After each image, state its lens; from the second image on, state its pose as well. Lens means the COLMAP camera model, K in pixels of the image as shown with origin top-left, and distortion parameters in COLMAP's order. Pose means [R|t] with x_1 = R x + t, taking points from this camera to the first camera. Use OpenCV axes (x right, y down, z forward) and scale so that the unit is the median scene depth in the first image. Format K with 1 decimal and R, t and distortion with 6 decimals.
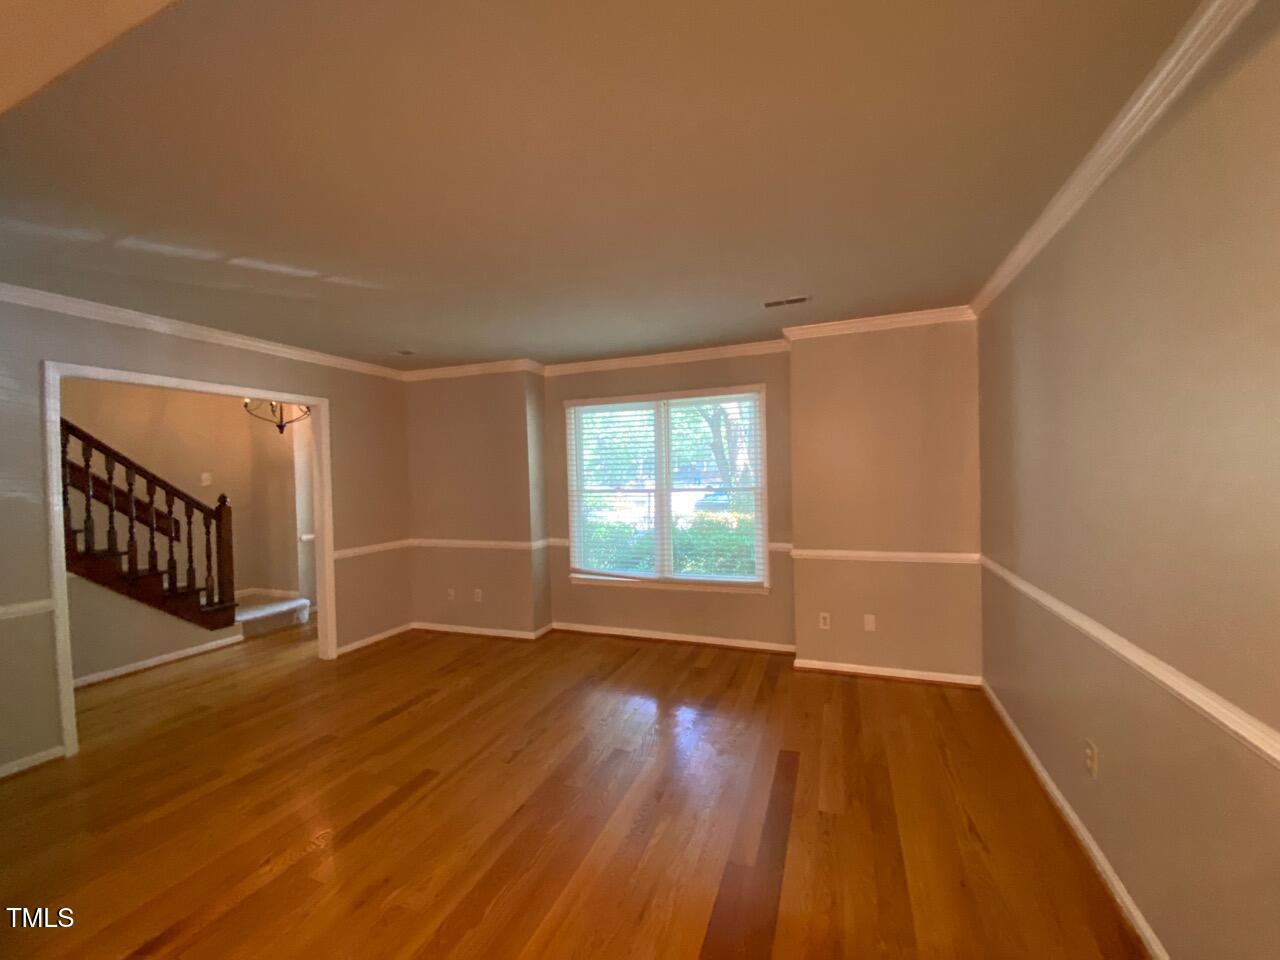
lens RADIAL K [[517.9, 0, 644.9], [0, 517.9, 476.1], [0, 0, 1]] dist [0.003863, -0.011819]
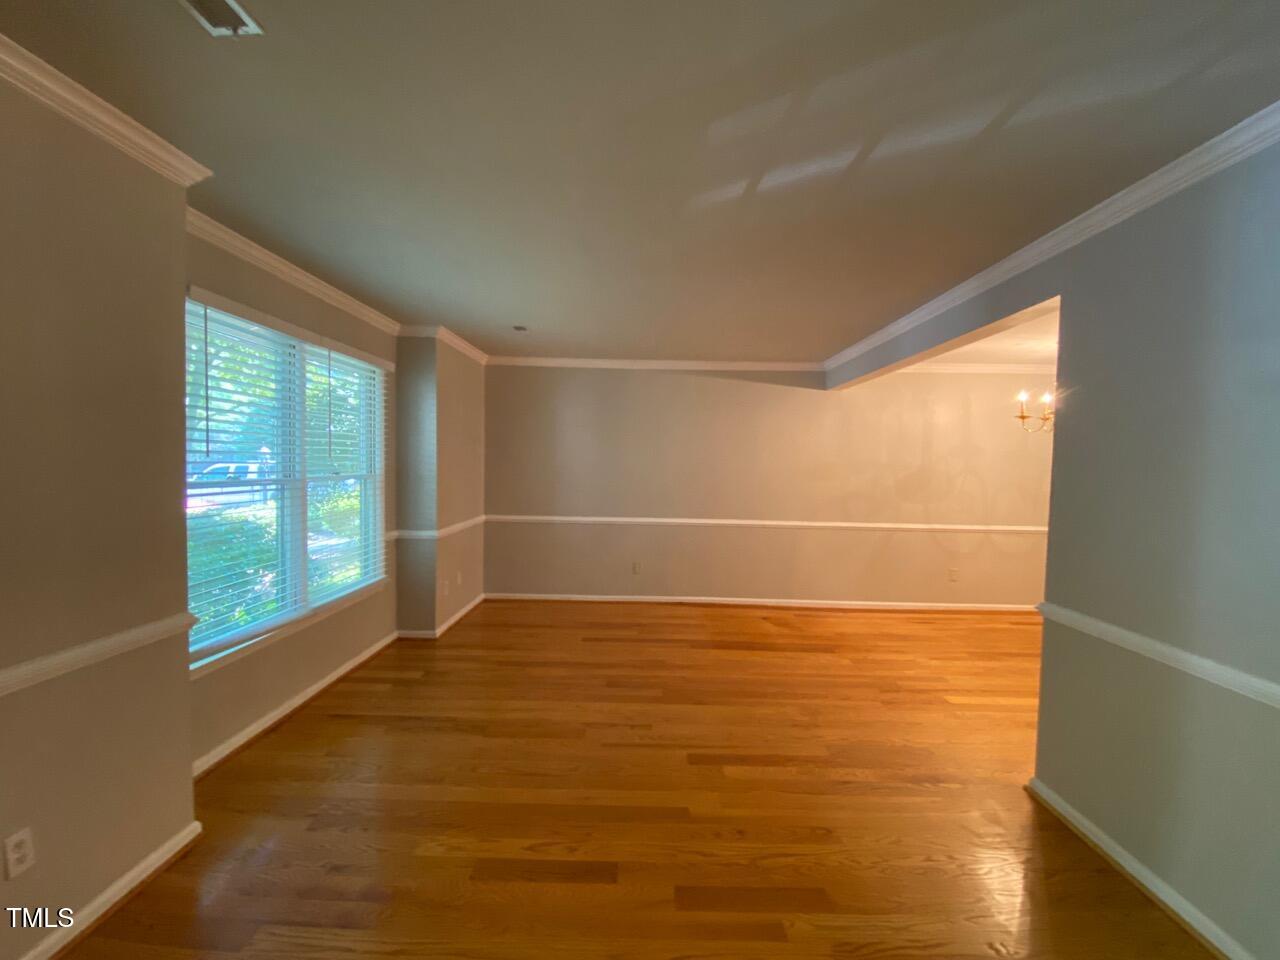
lens RADIAL K [[517.9, 0, 648.5], [0, 517.9, 450.3], [0, 0, 1]] dist [0.003863, -0.011819]
pose [[-0.339752, 0.037915, 0.939751, -1.015304], [0.002661, 0.999222, -0.039352, 0.022274], [-0.940511, -0.010869, -0.339588, 1.081481]]
